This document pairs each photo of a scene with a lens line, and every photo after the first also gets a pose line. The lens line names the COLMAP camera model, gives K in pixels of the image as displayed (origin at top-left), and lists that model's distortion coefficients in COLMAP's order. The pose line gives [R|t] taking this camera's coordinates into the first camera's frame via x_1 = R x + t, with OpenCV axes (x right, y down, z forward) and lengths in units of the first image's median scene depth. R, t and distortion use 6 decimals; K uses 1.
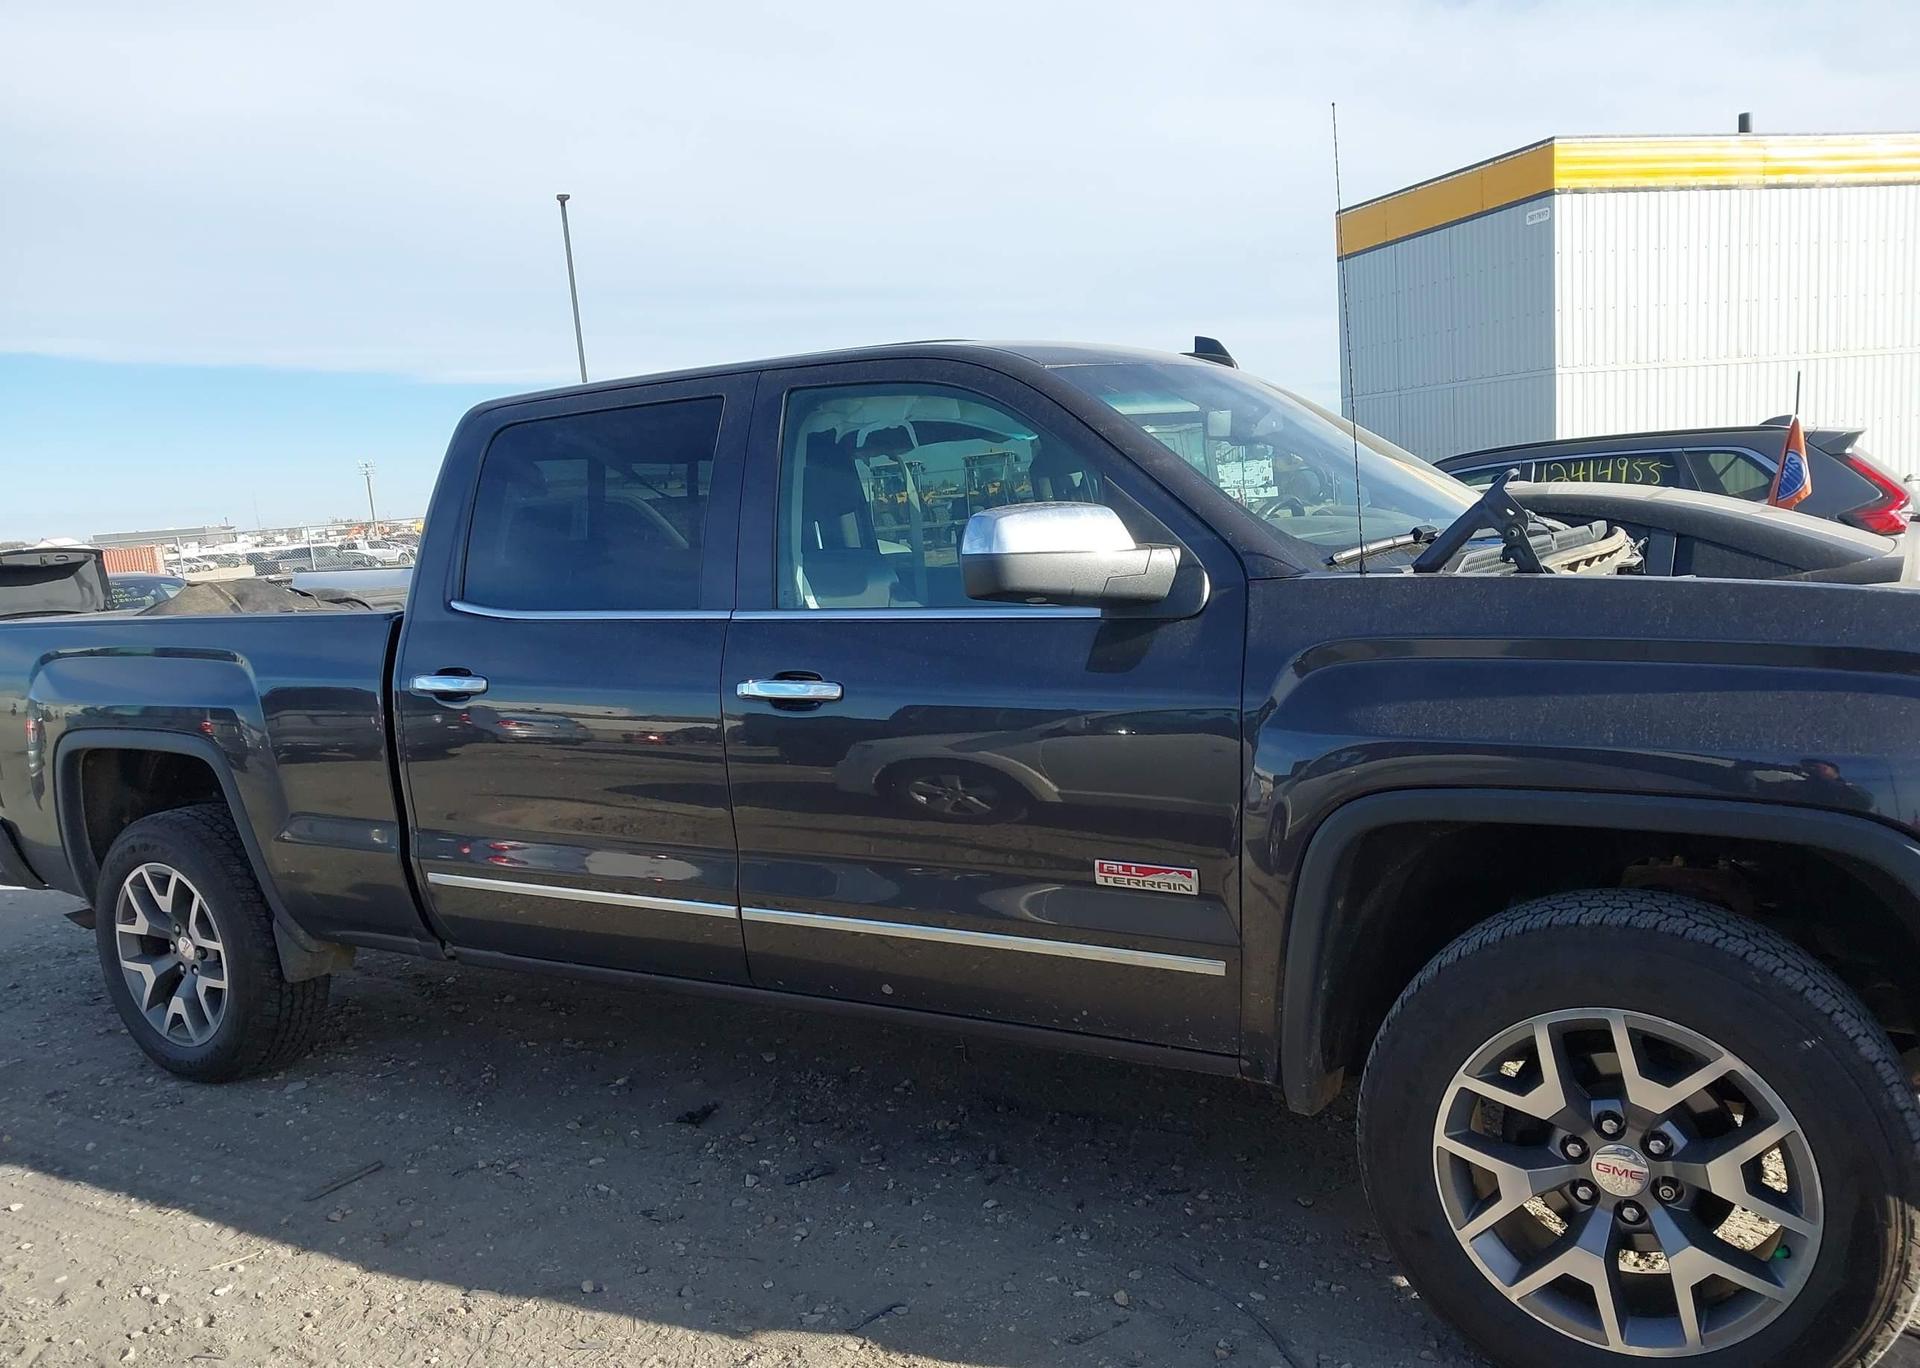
lens RADIAL K [[1463.4, 0, 979.4], [0, 1463.4, 716.7], [0, 0, 1]] dist [0.060518, -0.073111]
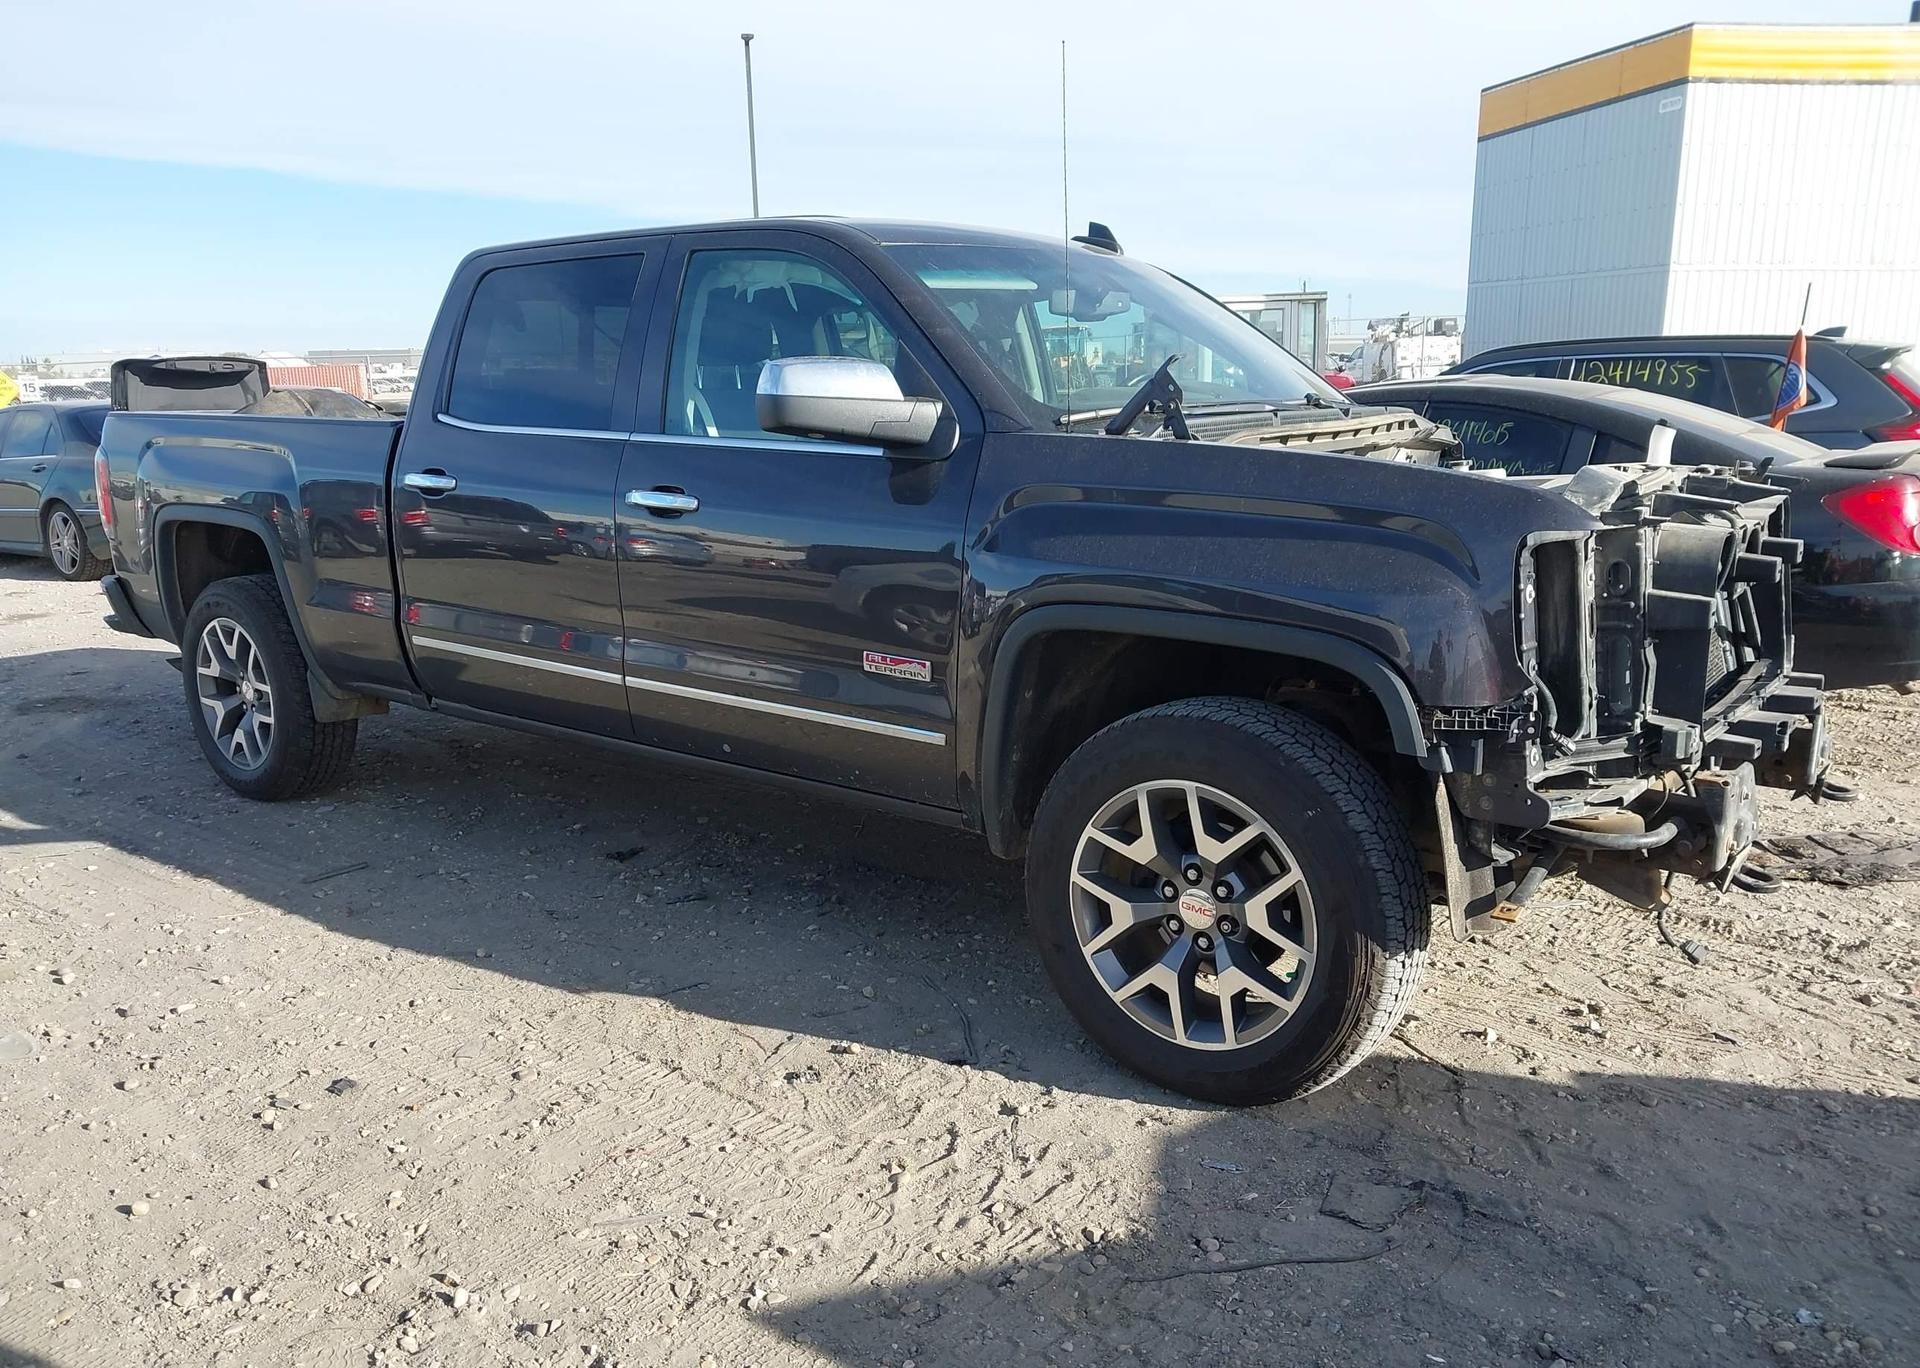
lens RADIAL K [[1530.0, 0, 1080.6], [0, 1530.0, 737.0], [0, 0, 1]] dist [0.120583, -0.195692]
pose [[0.991400, 0.084845, -0.099640, 0.325137], [-0.075872, 0.992990, 0.090629, 0.030869], [0.106631, -0.082289, 0.990888, -0.238484]]
